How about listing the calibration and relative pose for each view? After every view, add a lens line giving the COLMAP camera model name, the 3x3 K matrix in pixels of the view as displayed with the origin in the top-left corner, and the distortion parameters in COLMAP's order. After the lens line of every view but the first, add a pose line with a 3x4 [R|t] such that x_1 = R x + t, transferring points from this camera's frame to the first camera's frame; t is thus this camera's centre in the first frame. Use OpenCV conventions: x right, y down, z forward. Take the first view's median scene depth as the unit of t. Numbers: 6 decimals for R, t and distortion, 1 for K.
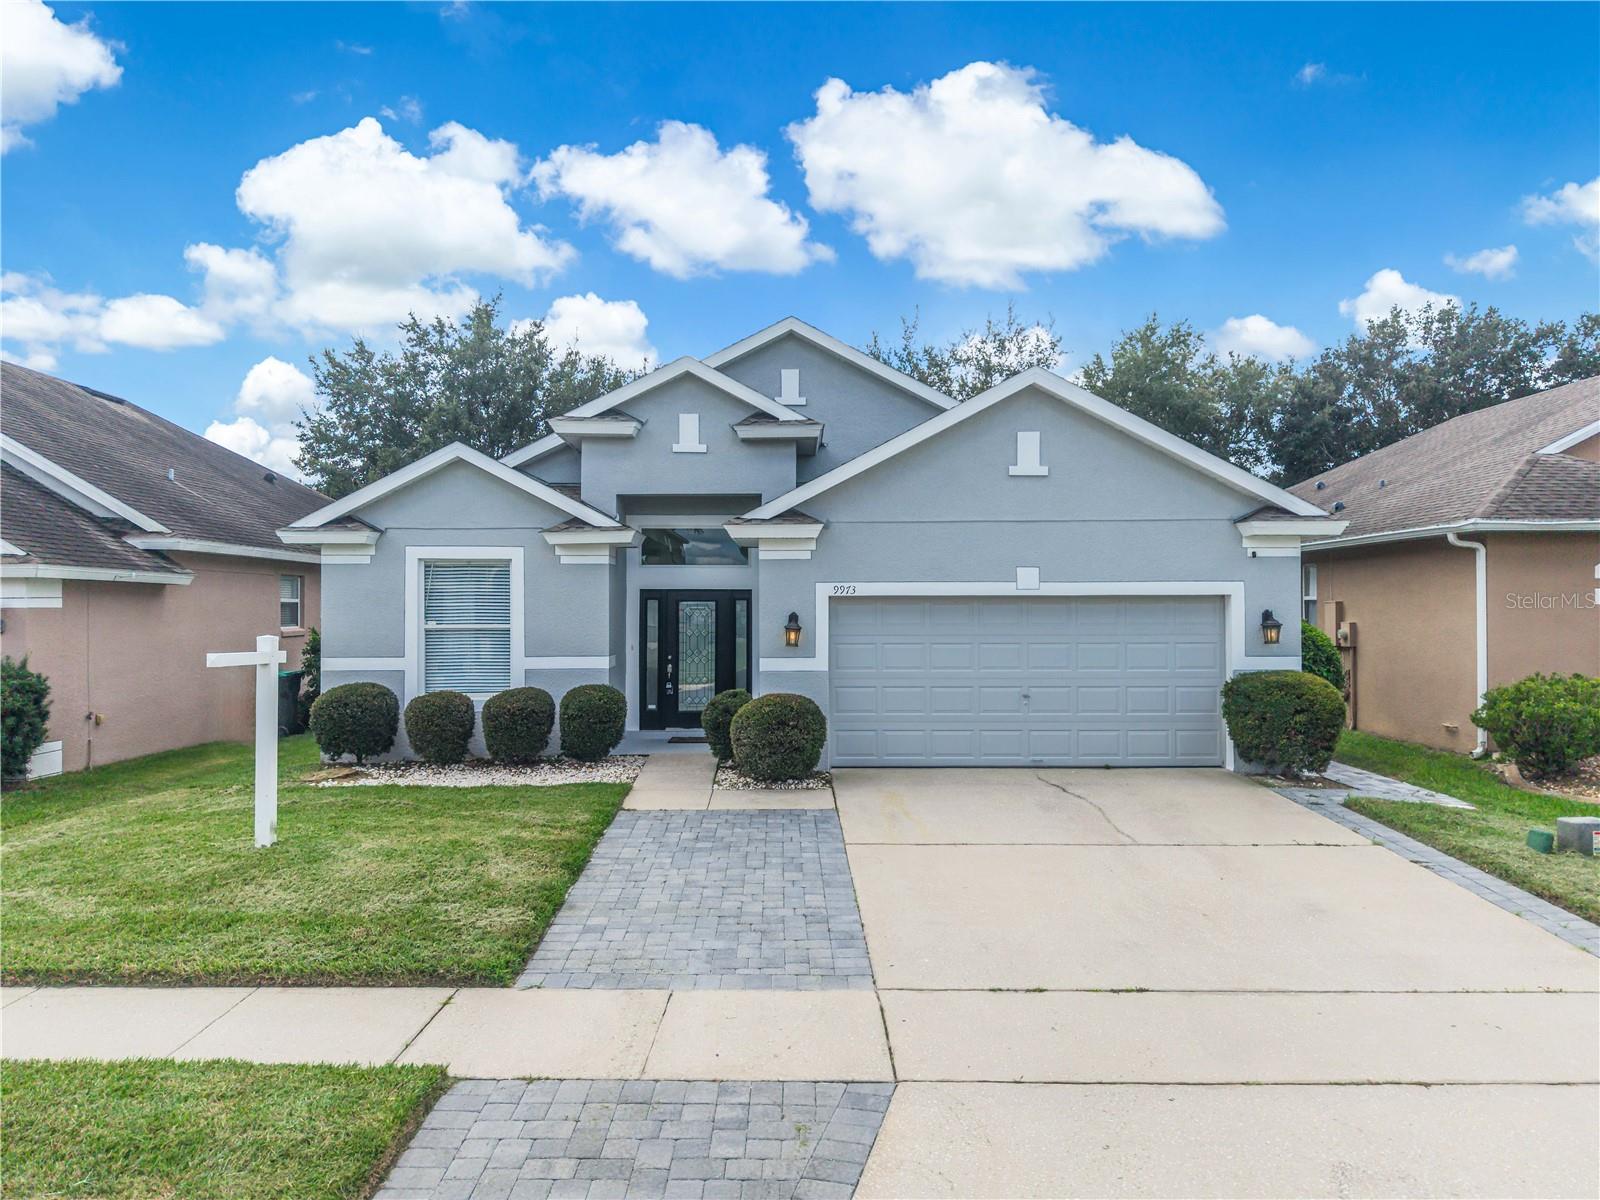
lens RADIAL K [[1116.6, 0, 818.9], [0, 1116.6, 599.3], [0, 0, 1]] dist [0.017975, -0.003304]
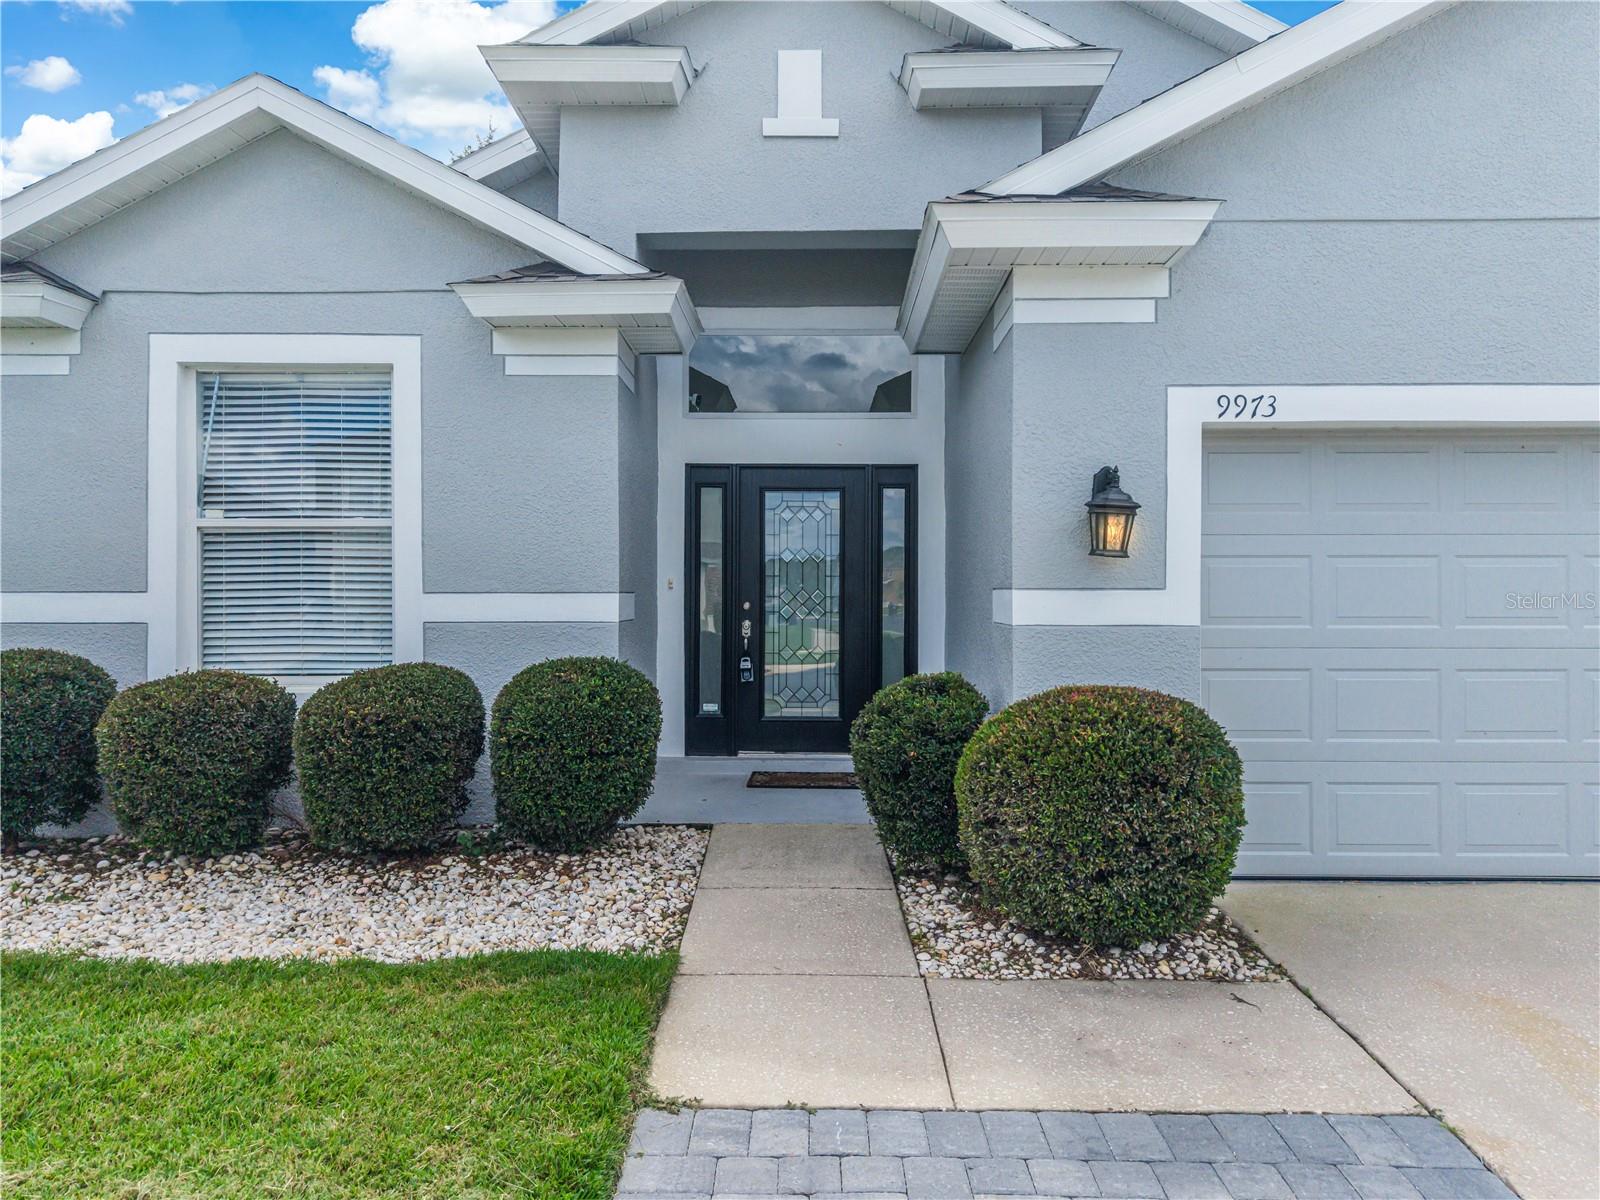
lens RADIAL K [[1118.1, 0, 800.9], [0, 1118.1, 620.0], [0, 0, 1]] dist [-0.006344, -0.002729]
pose [[0.999266, 0.006011, -0.037840, -0.105305], [-0.004771, 0.999451, 0.032794, 0.048319], [0.038017, -0.032589, 0.998746, 0.593559]]
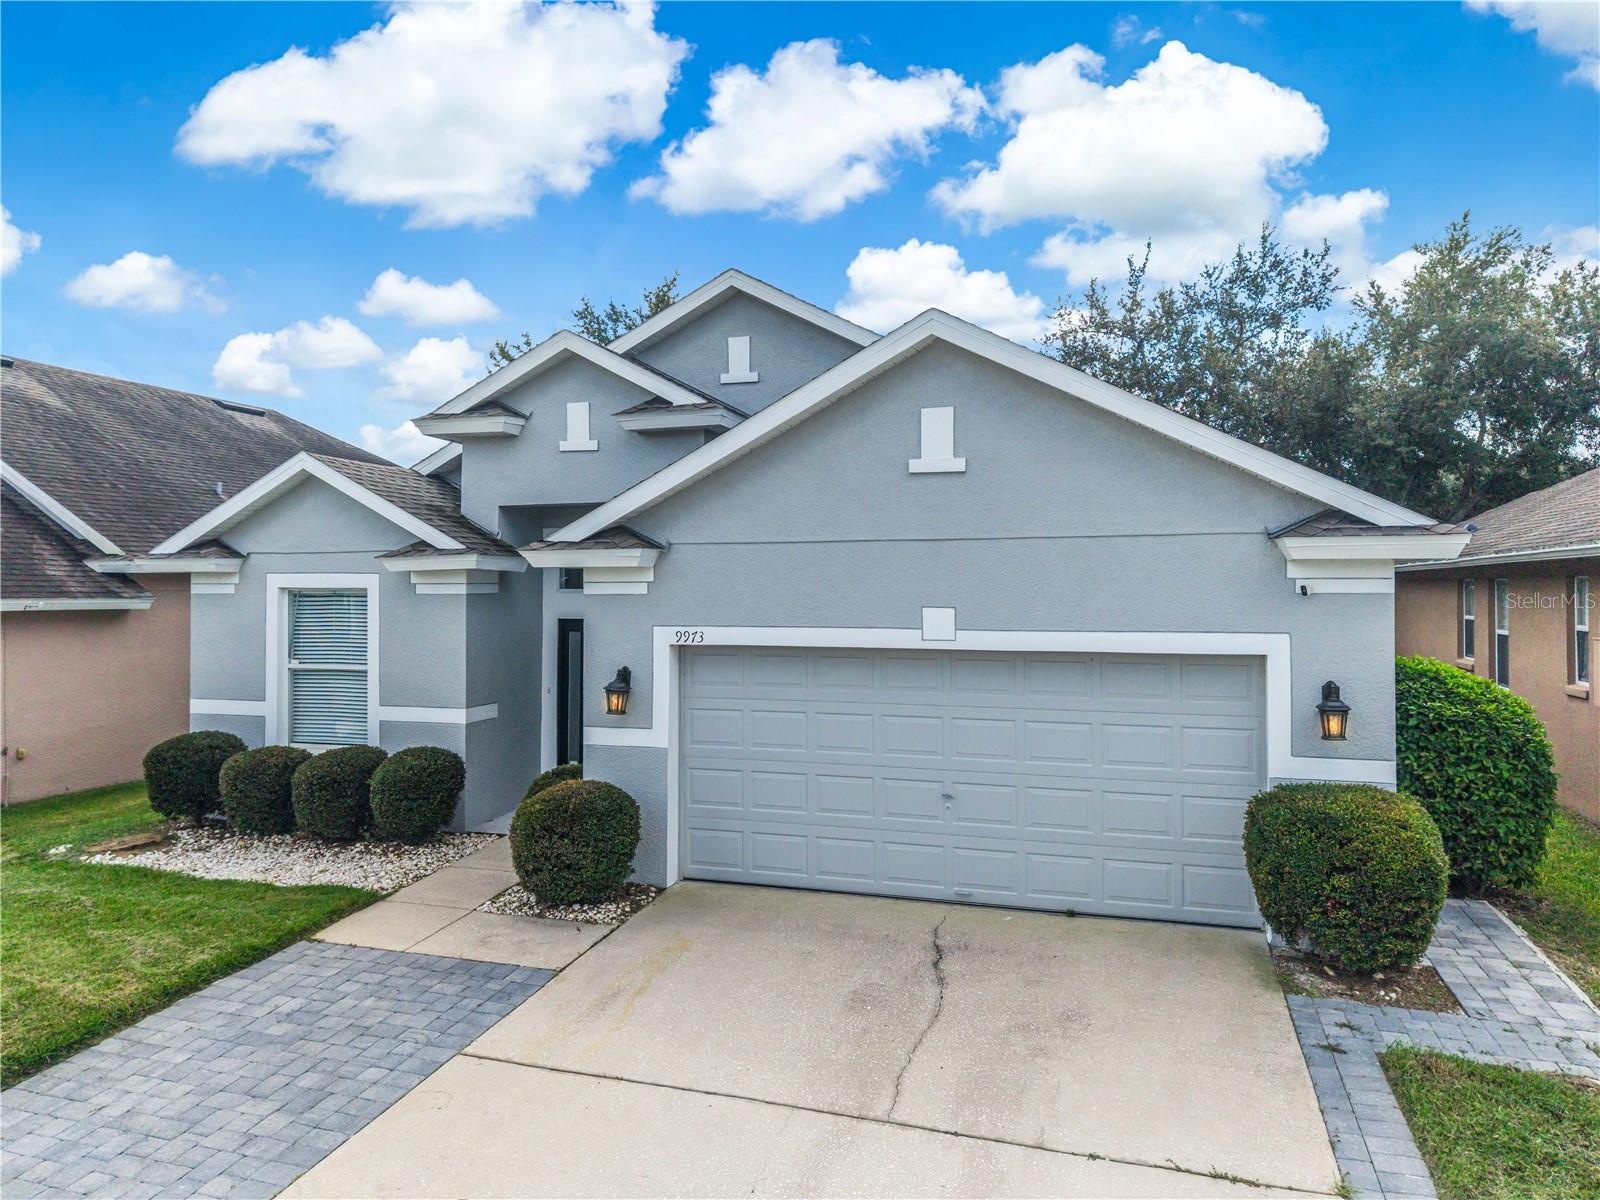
lens RADIAL K [[1132.1, 0, 797.2], [0, 1132.1, 568.7], [0, 0, 1]] dist [0.000575, -0.003169]
pose [[0.943942, -0.003602, -0.330093, 0.317301], [0.002703, 0.999991, -0.003180, -0.048265], [0.330101, 0.002109, 0.943943, 0.313900]]
